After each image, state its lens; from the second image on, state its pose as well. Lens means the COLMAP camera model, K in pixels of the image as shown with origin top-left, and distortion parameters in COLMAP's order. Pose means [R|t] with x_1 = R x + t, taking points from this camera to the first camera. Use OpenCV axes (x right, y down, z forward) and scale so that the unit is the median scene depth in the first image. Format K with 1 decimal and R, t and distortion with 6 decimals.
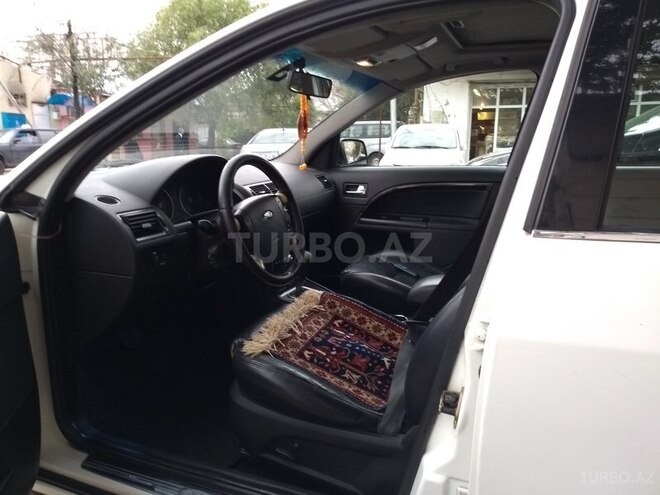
lens RADIAL K [[519.7, 0, 330.0], [0, 519.7, 247.5], [0, 0, 1]] dist [0.009766, -0.006355]
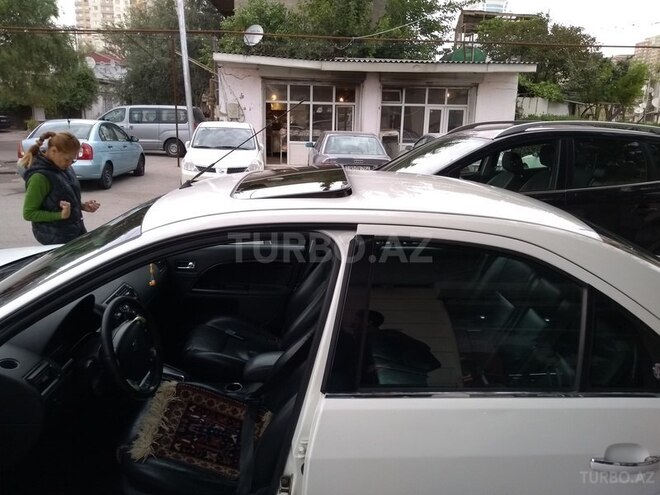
lens RADIAL K [[501.1, 0, 330.0], [0, 501.1, 247.5], [0, 0, 1]] dist [0.038890, -0.134403]
pose [[0.927777, -0.069347, 0.366633, -0.112664], [0.059466, 0.997499, 0.038192, -0.326259], [-0.368365, -0.013632, 0.929581, -0.346717]]
